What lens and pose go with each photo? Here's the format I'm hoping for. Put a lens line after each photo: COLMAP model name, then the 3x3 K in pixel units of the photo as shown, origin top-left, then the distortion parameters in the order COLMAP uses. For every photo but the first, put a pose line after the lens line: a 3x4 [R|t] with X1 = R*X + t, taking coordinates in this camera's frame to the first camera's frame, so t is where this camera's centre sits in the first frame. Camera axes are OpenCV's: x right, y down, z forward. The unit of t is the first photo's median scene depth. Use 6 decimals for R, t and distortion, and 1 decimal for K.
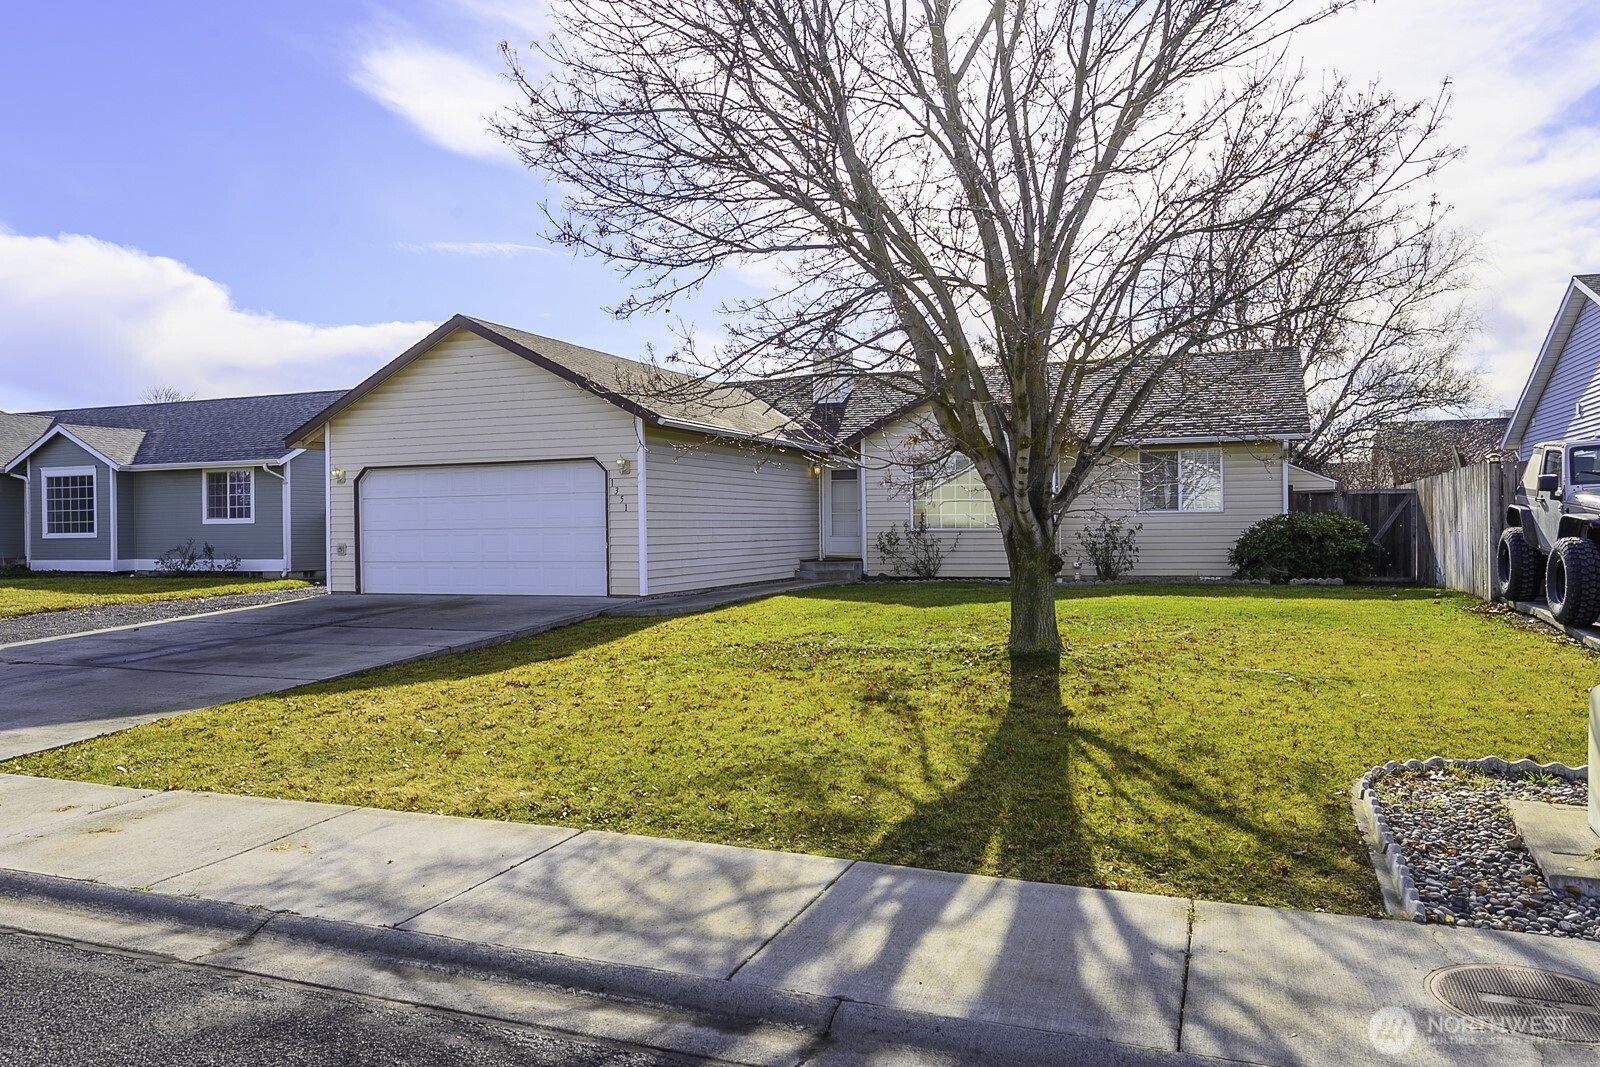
lens RADIAL K [[1065.3, 0, 813.7], [0, 1065.3, 540.2], [0, 0, 1]] dist [0.000889, -0.004625]
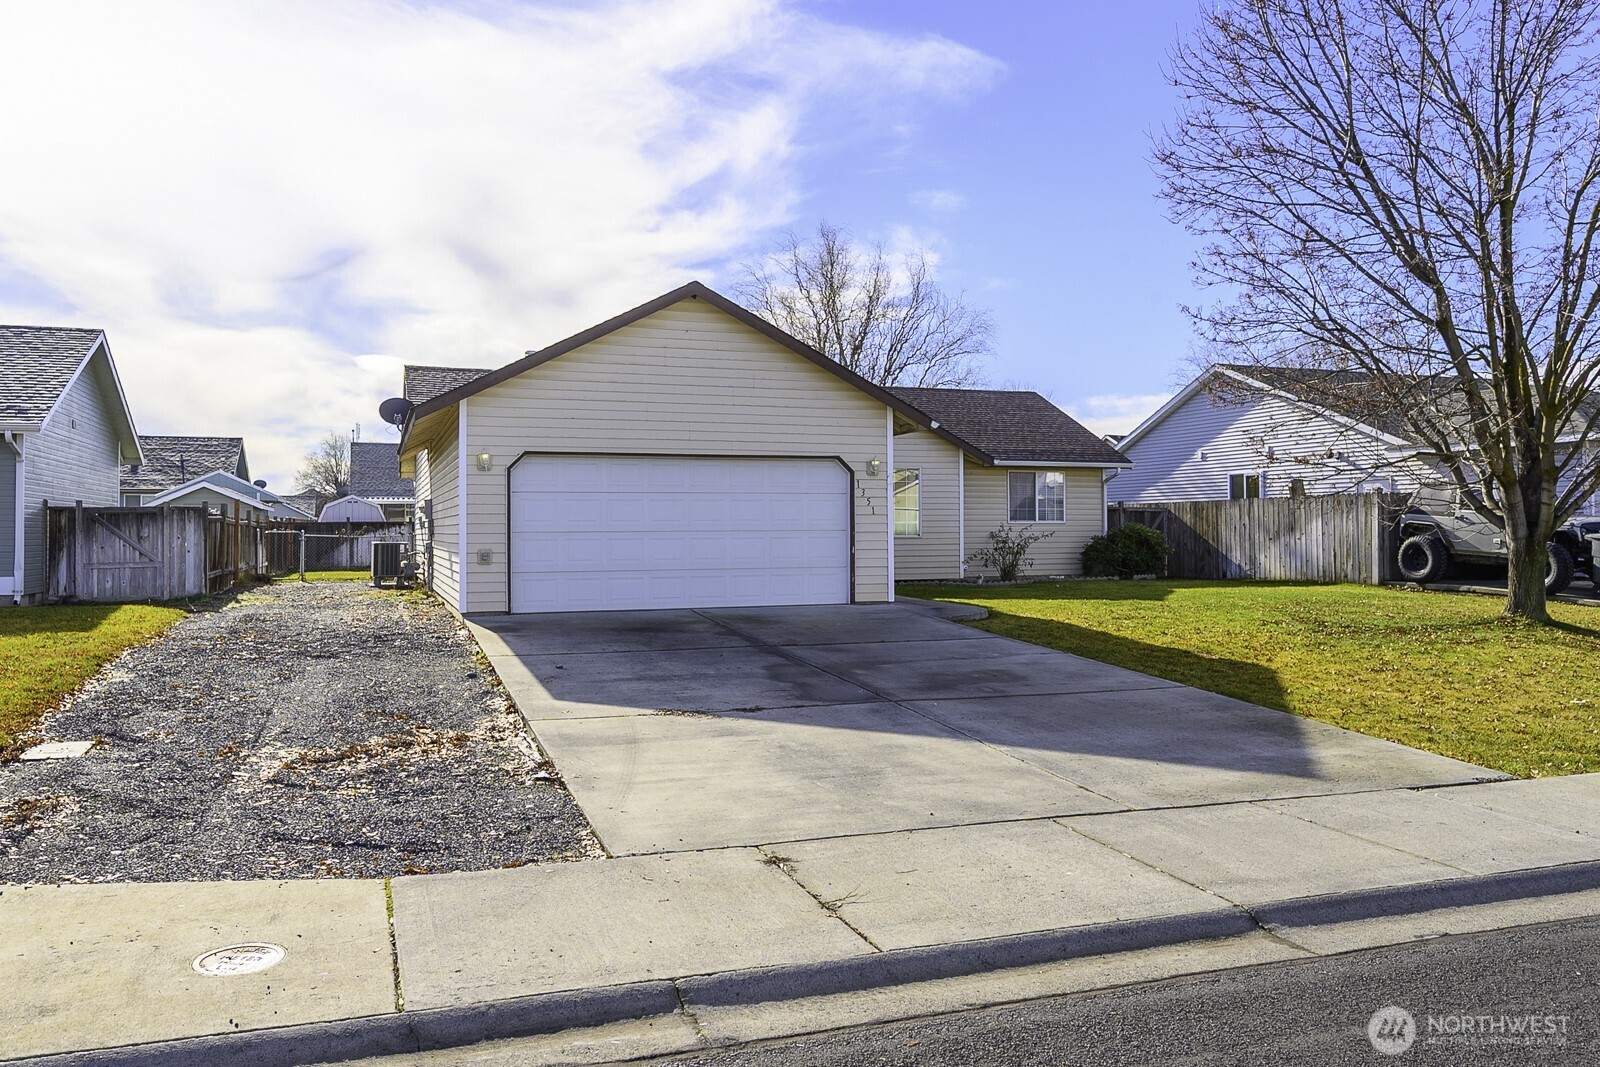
lens RADIAL K [[1065.3, 0, 799.4], [0, 1065.3, 526.0], [0, 0, 1]] dist [0.000889, -0.004625]
pose [[0.779030, 0.011569, 0.626880, -0.762220], [0.003364, 0.999738, -0.022630, 0.004549], [-0.626977, 0.019738, 0.778787, 0.268772]]
